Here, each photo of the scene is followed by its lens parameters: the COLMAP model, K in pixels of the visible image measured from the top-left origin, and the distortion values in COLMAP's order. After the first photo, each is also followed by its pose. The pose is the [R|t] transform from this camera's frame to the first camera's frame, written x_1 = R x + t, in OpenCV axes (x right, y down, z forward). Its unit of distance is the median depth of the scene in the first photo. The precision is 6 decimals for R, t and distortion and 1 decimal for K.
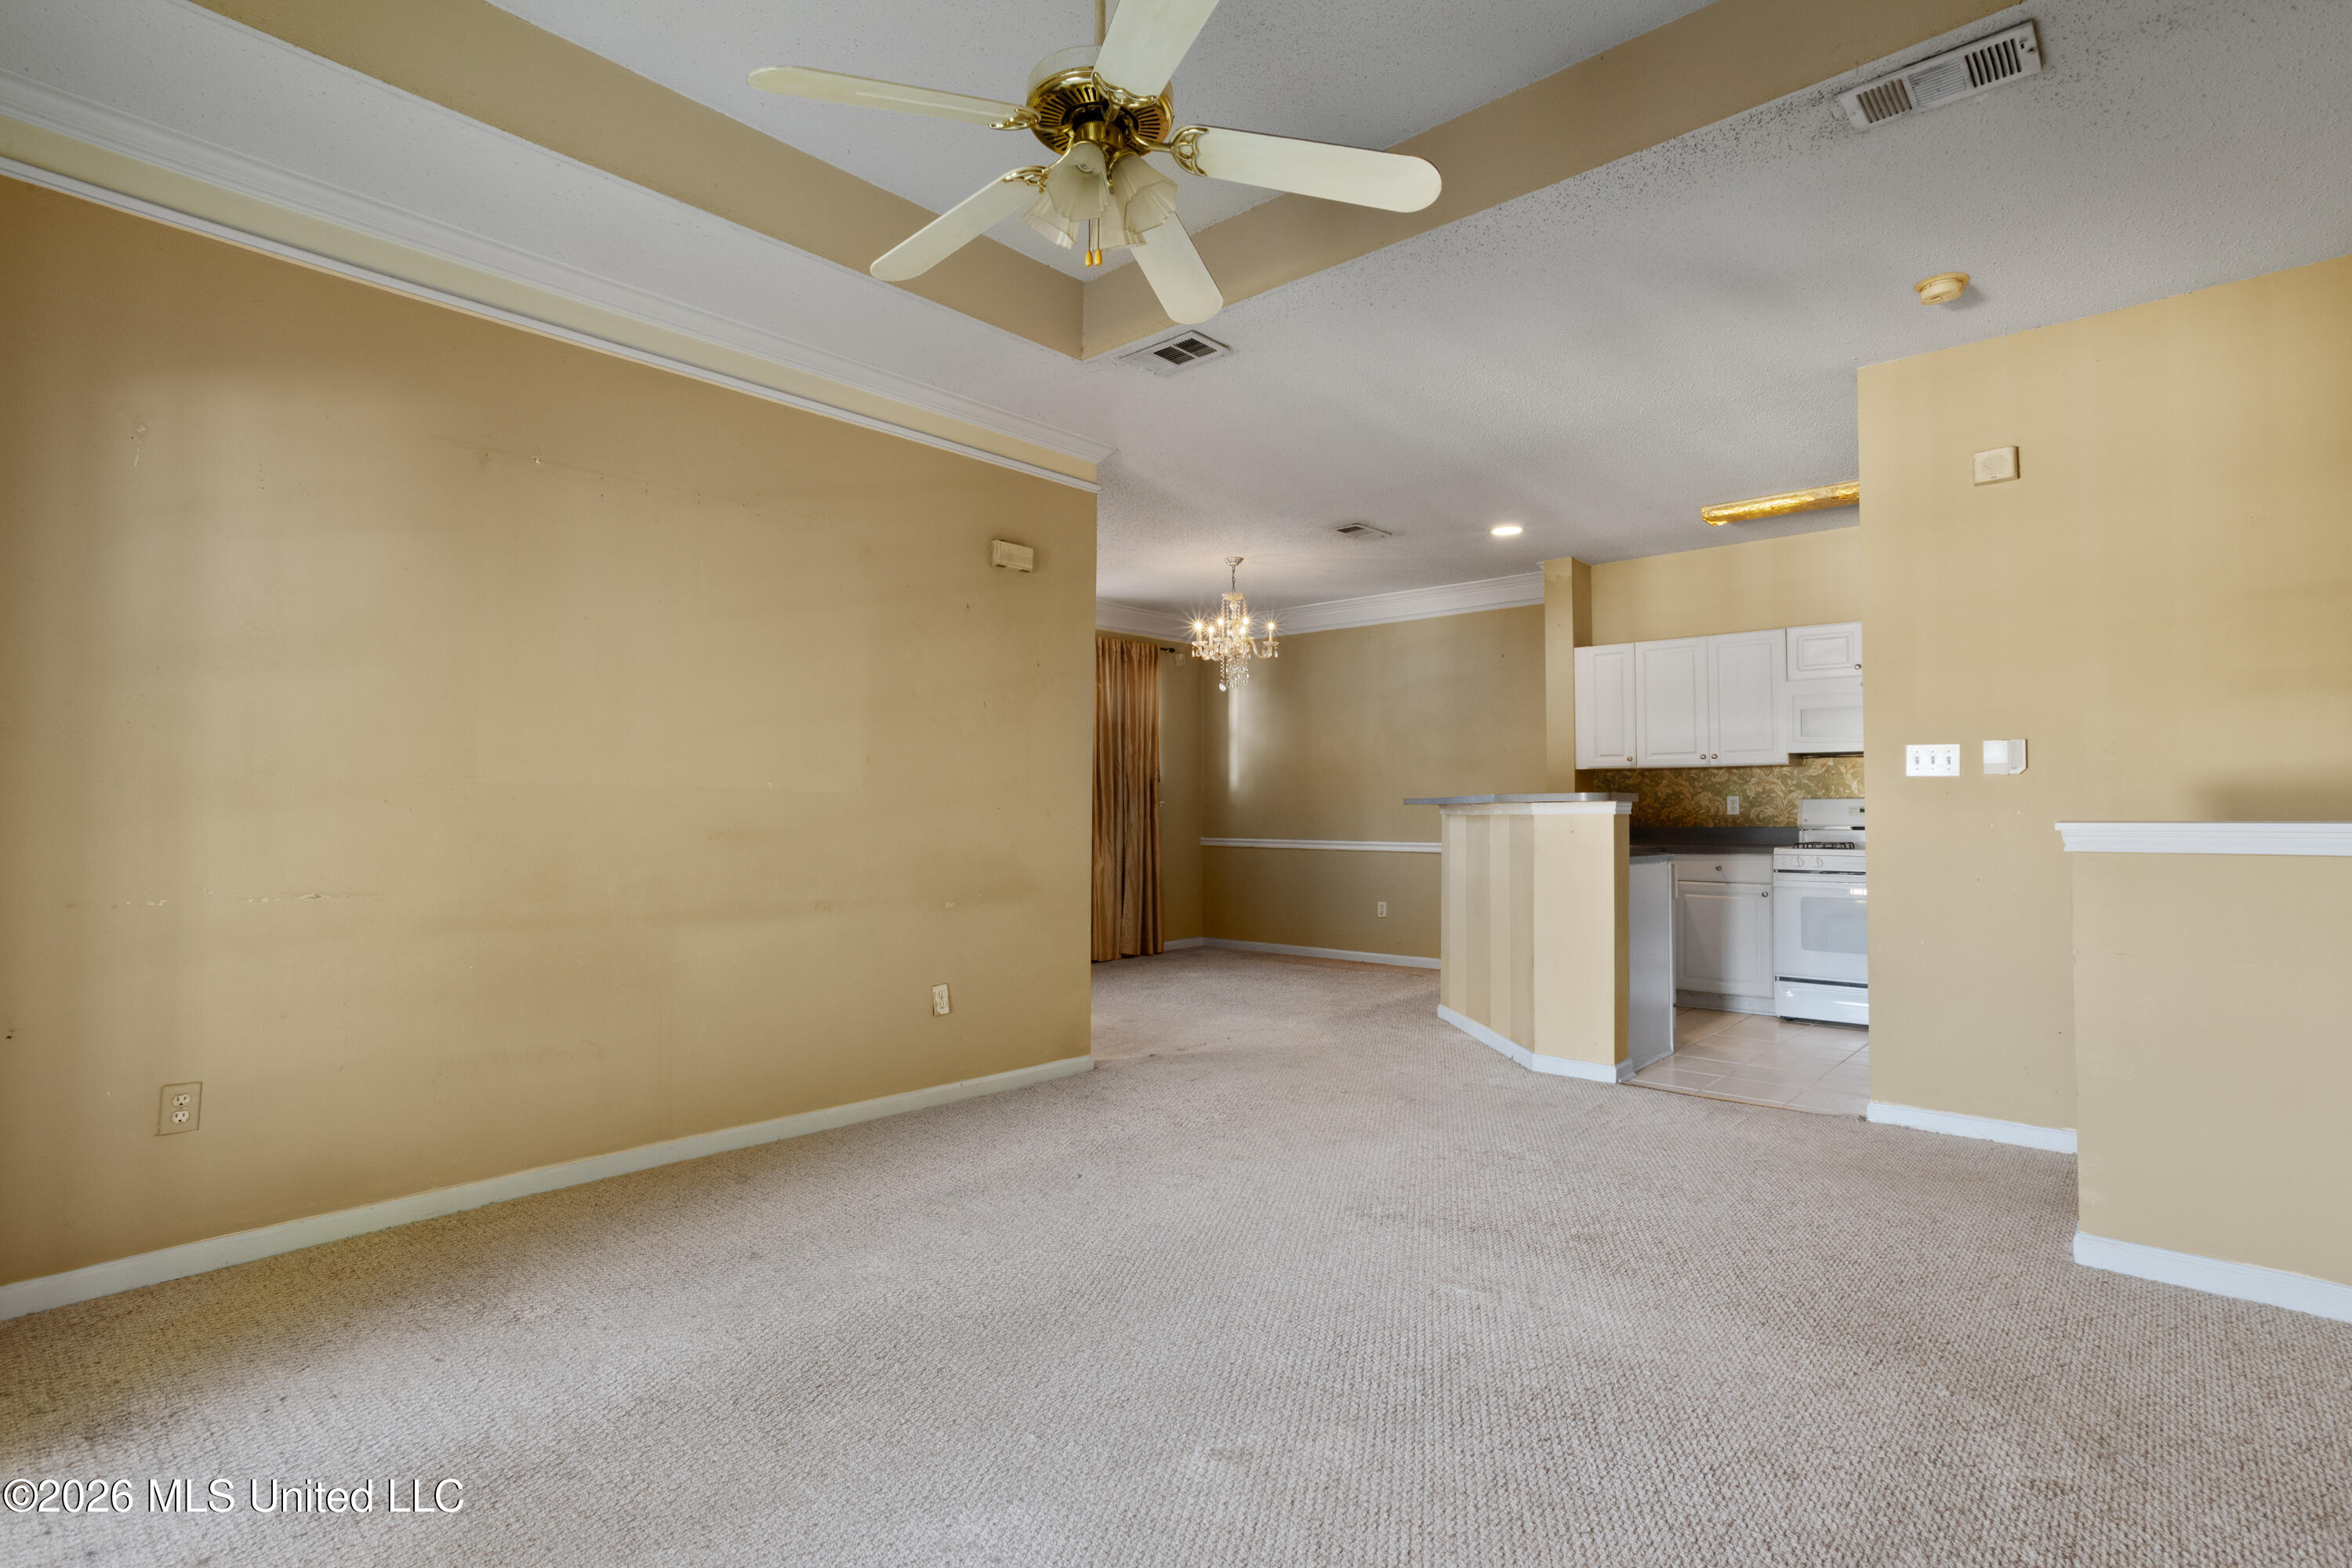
lens RADIAL K [[1136.9, 0, 1164.0], [0, 1136.9, 784.0], [0, 0, 1]] dist [-0.050614, 0.032405]
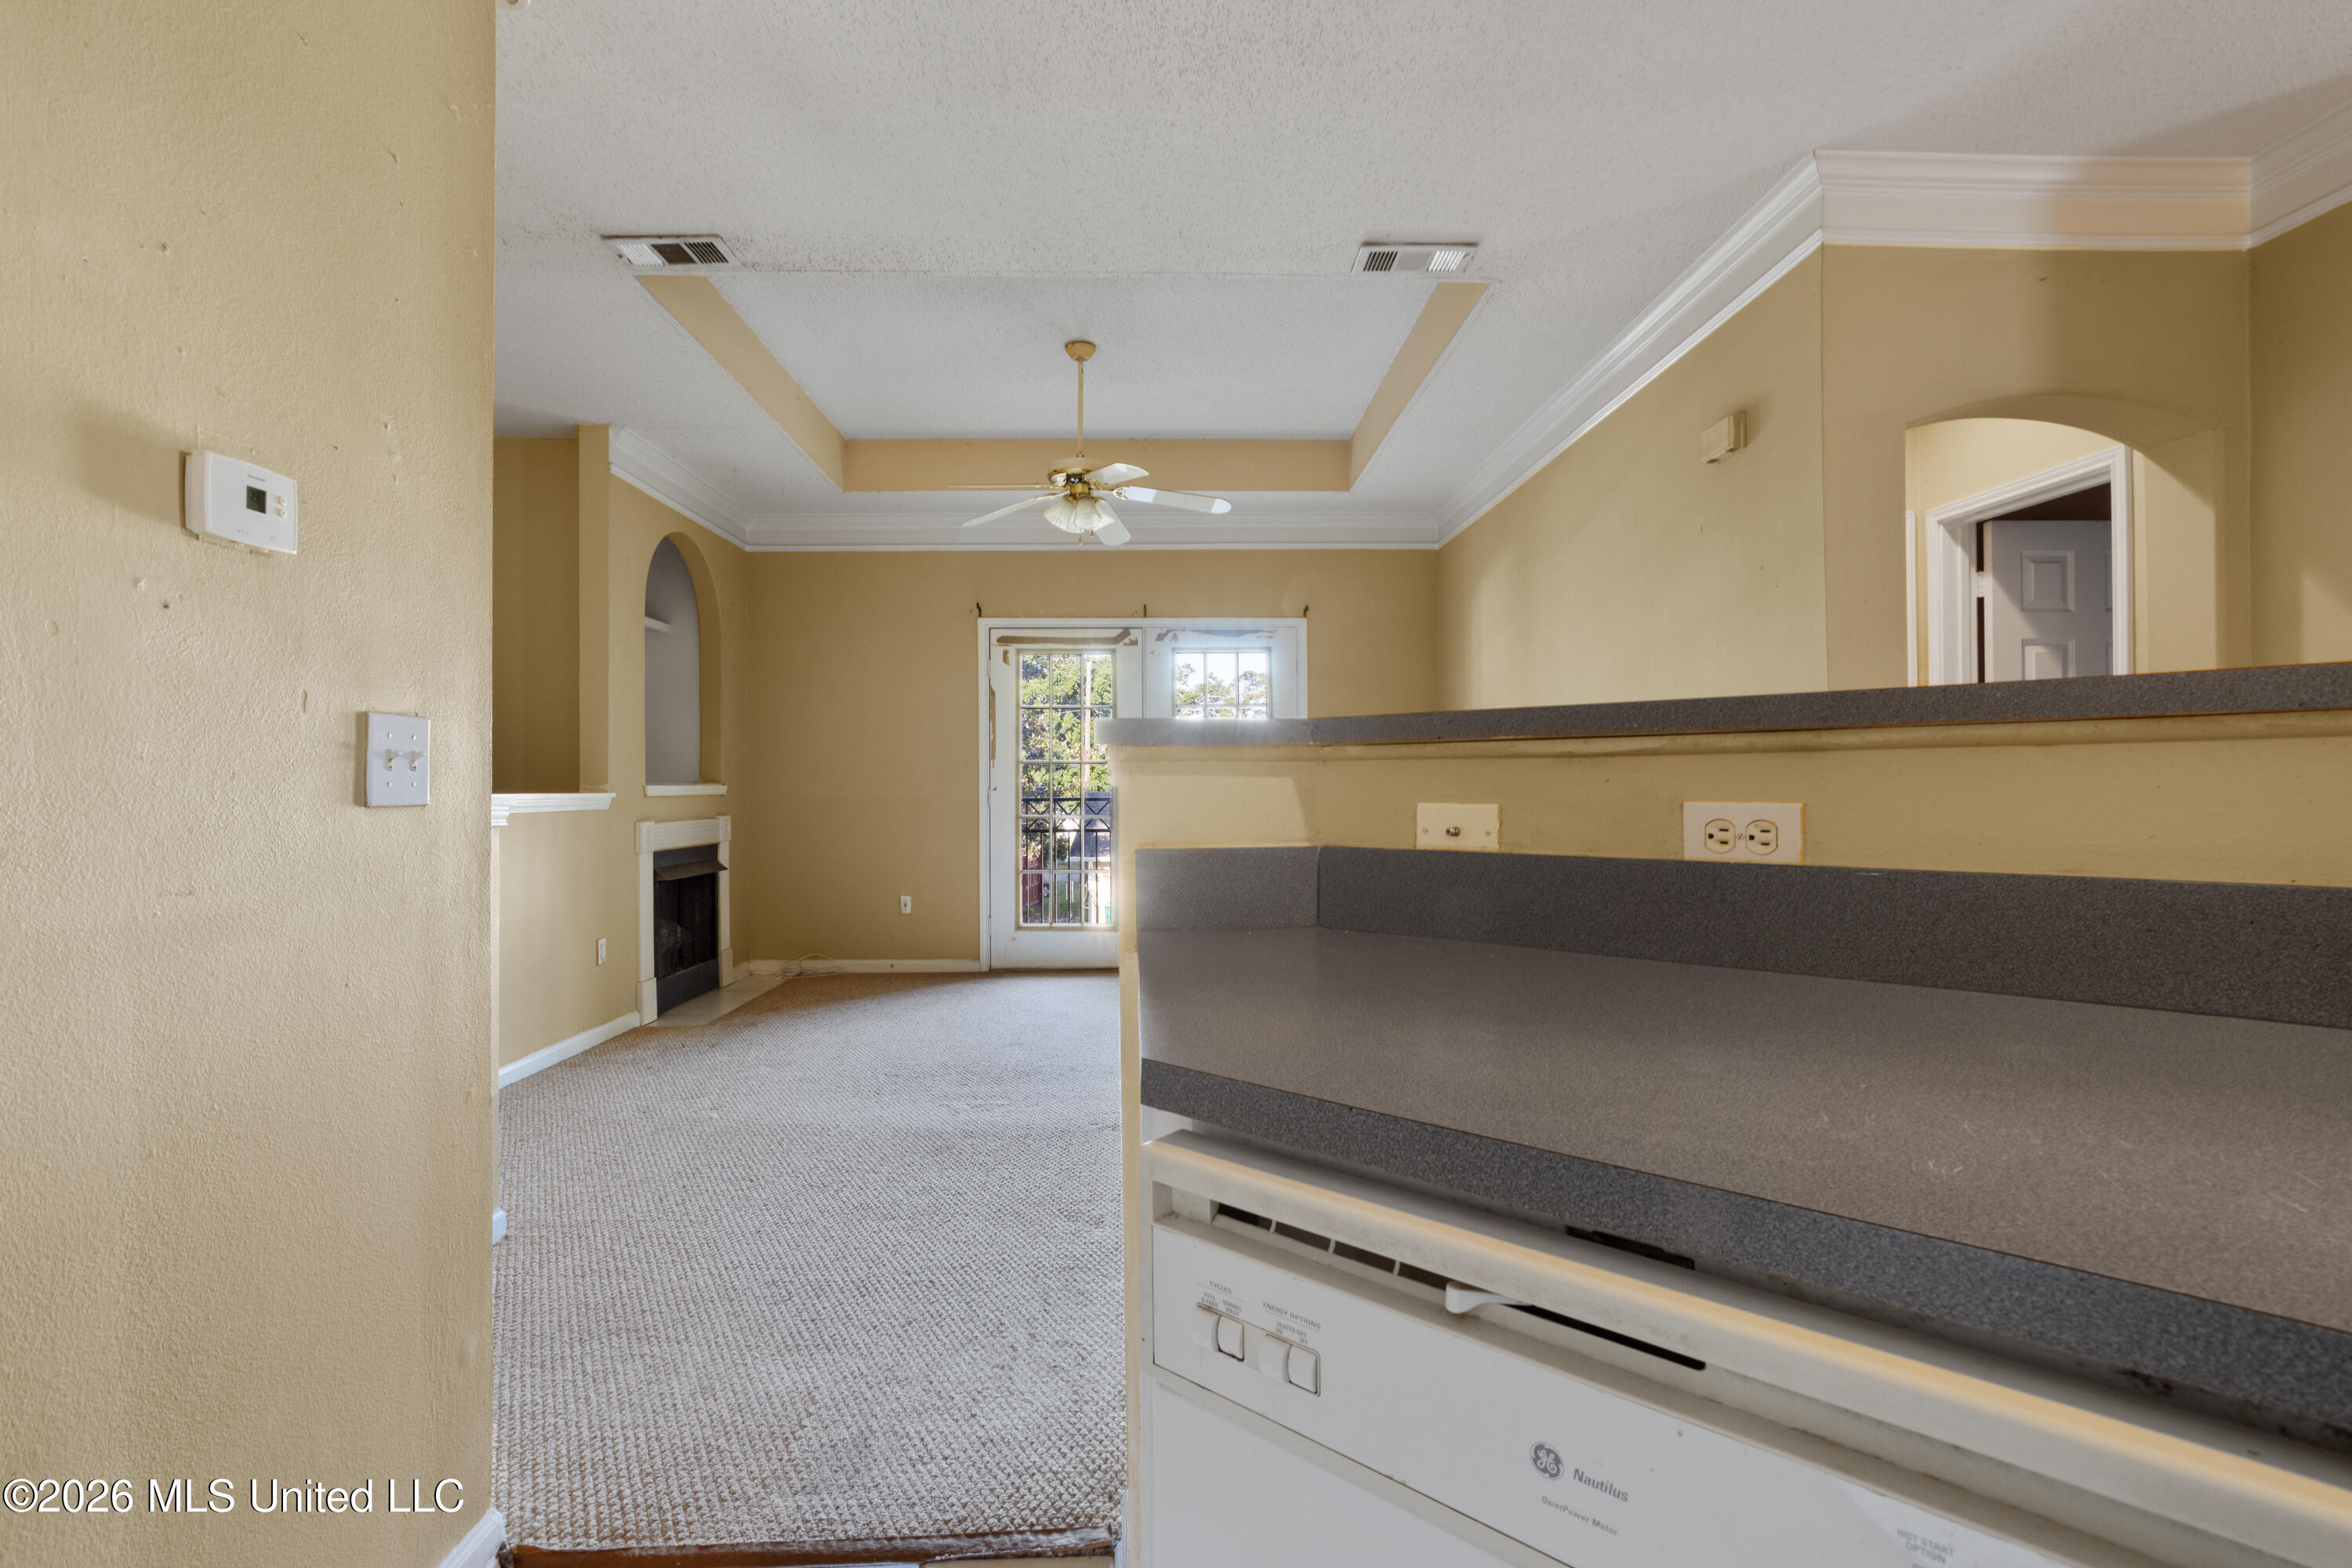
lens RADIAL K [[1131.9, 0, 1168.6], [0, 1131.9, 771.9], [0, 0, 1]] dist [-0.057255, 0.032219]
pose [[-0.727466, -0.006665, -0.686111, 0.448553], [0.021575, 0.999236, -0.032582, 0.024045], [0.685804, -0.038505, -0.726767, 0.900457]]
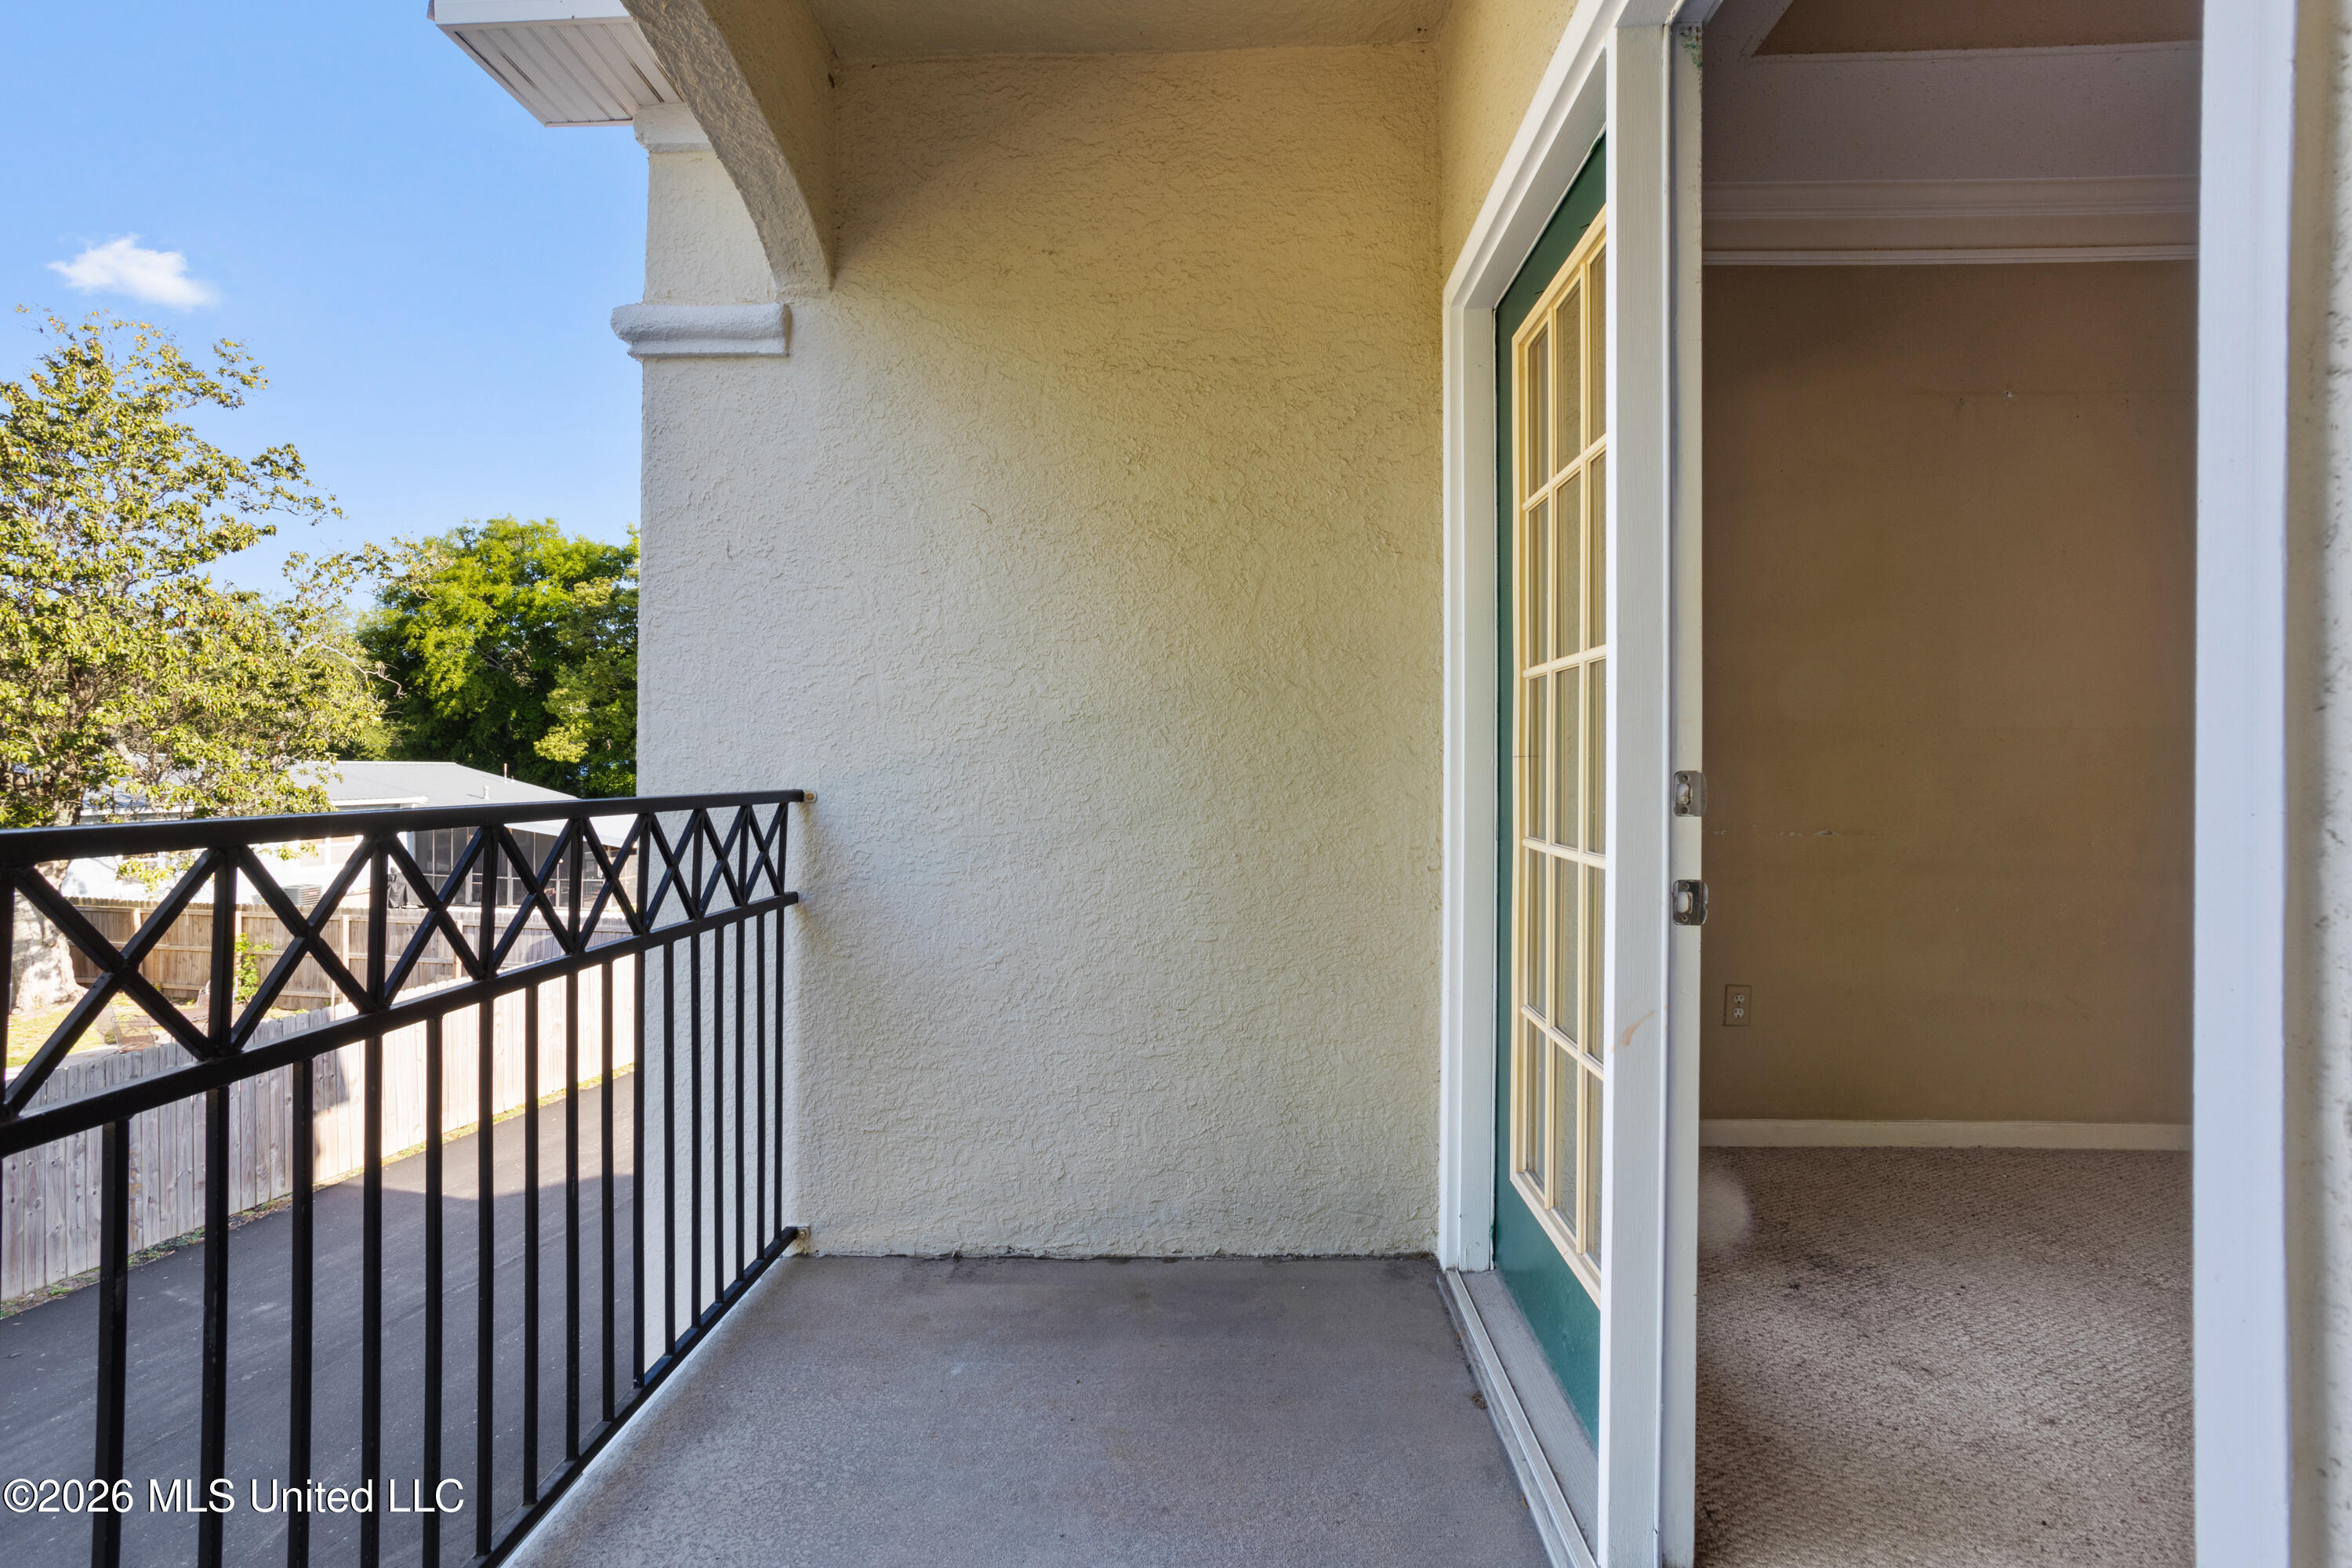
lens RADIAL K [[1131.9, 0, 1168.6], [0, 1131.9, 771.9], [0, 0, 1]] dist [-0.057255, 0.032219]
pose [[0.636495, 0.006075, -0.771257, -0.142561], [0.014443, 0.999700, 0.019794, 0.003940], [0.771145, -0.023738, 0.636216, -0.087721]]
